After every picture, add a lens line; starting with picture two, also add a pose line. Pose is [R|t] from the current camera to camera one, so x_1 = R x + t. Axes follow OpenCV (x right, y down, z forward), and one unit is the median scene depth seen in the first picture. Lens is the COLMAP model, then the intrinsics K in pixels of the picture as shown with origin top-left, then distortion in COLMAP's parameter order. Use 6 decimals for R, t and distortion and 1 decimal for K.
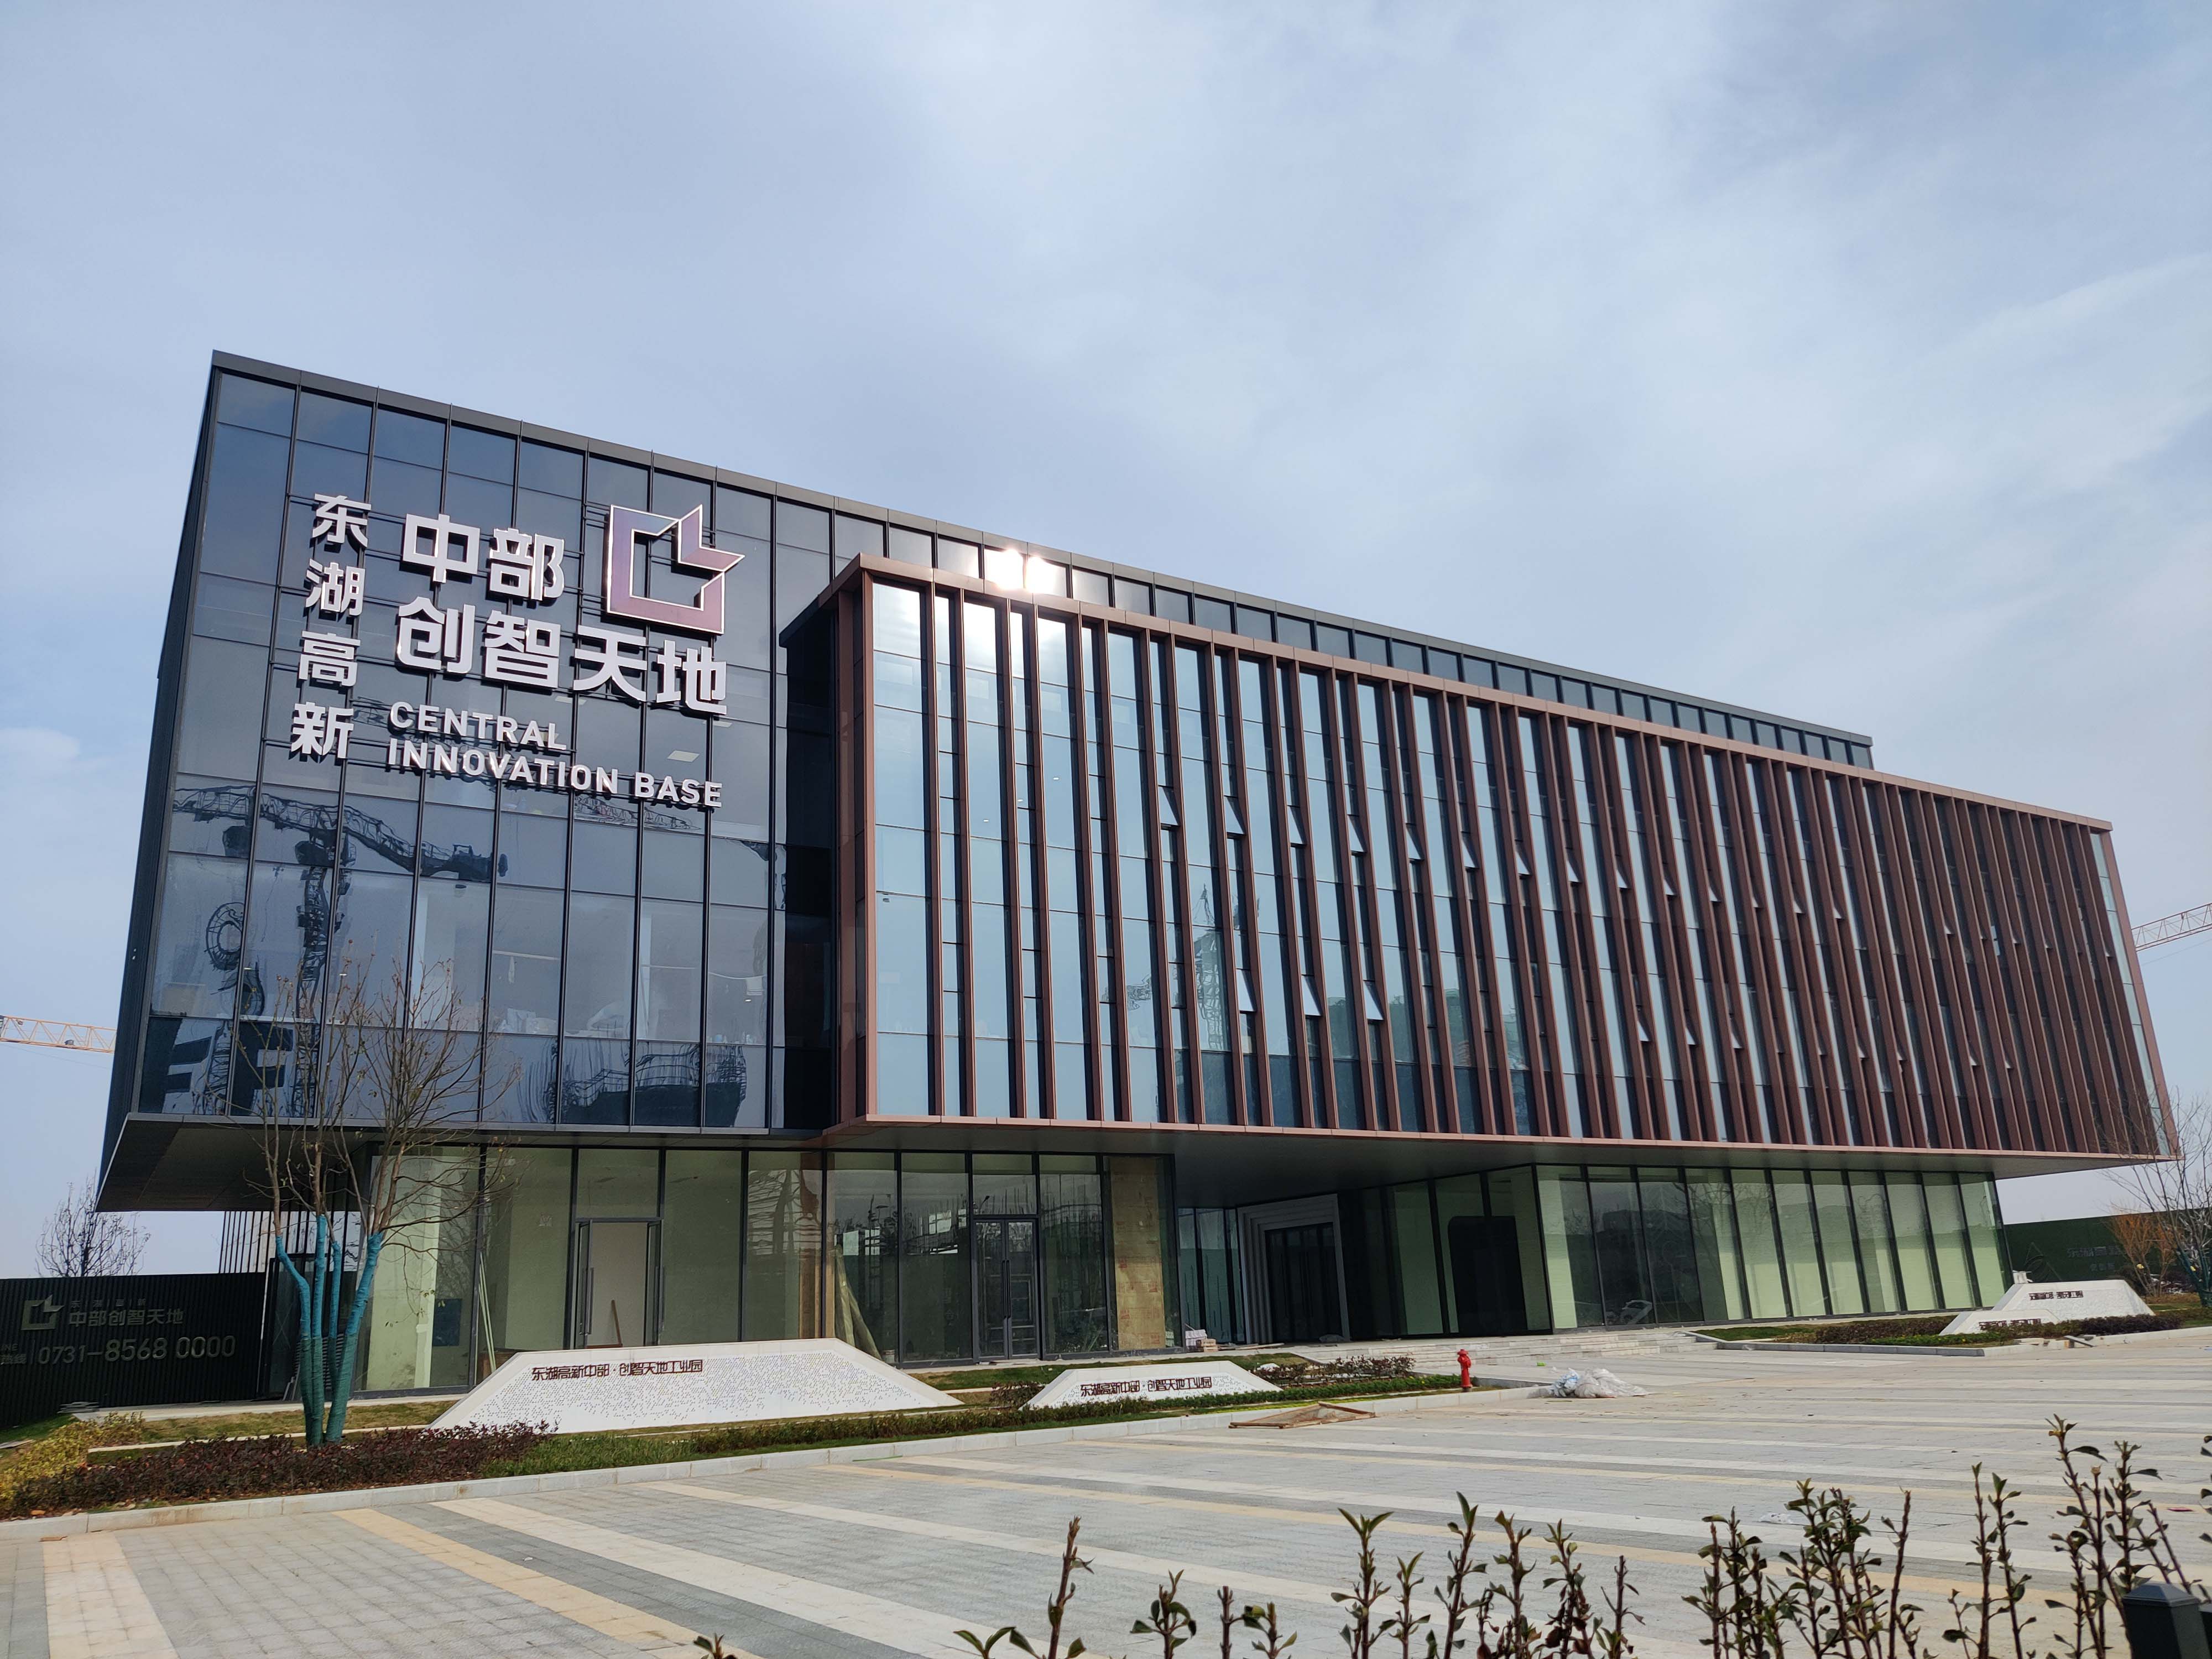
lens RADIAL K [[1660.9, 0, 1107.1], [0, 1660.9, 917.2], [0, 0, 1]] dist [-0.010220, -0.007323]
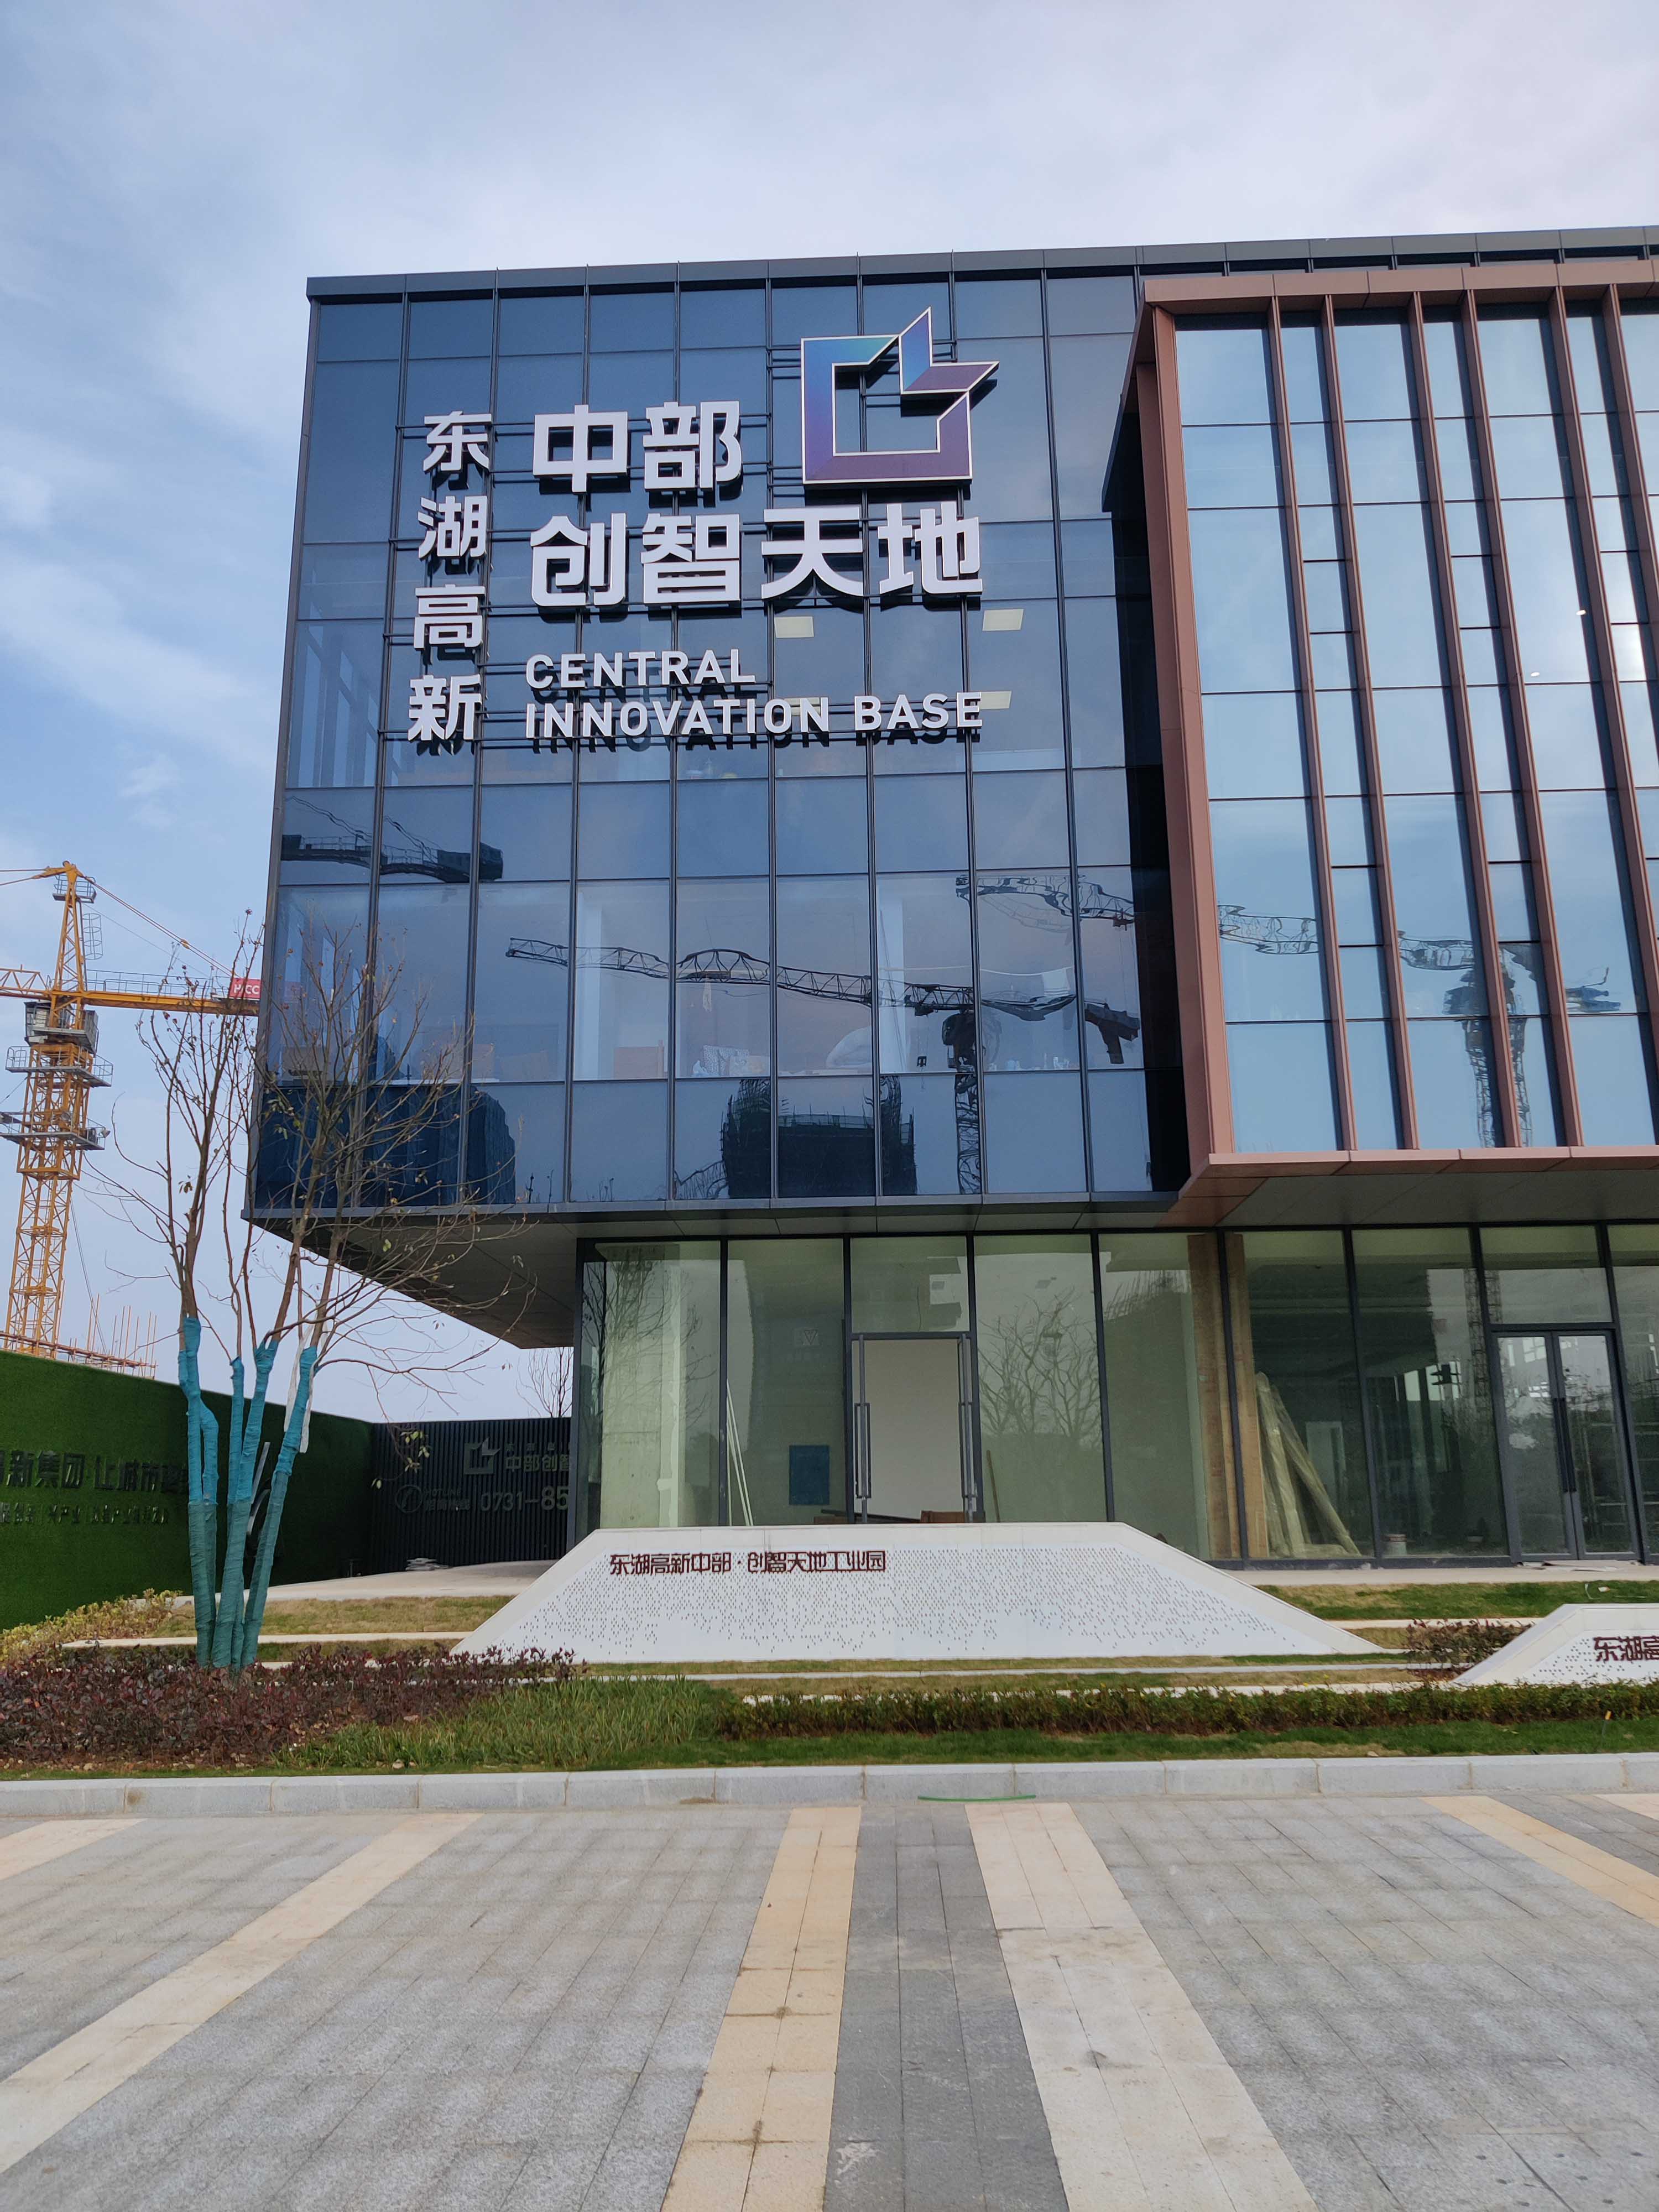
lens RADIAL K [[1644.6, 0, 829.5], [0, 1644.6, 1106.0], [0, 0, 1]] dist [0.114308, -0.329363]
pose [[0.827685, -0.098334, -0.552510, 0.077570], [0.110327, 0.993828, -0.011605, 0.094286], [0.550241, -0.051352, 0.833425, 0.423219]]
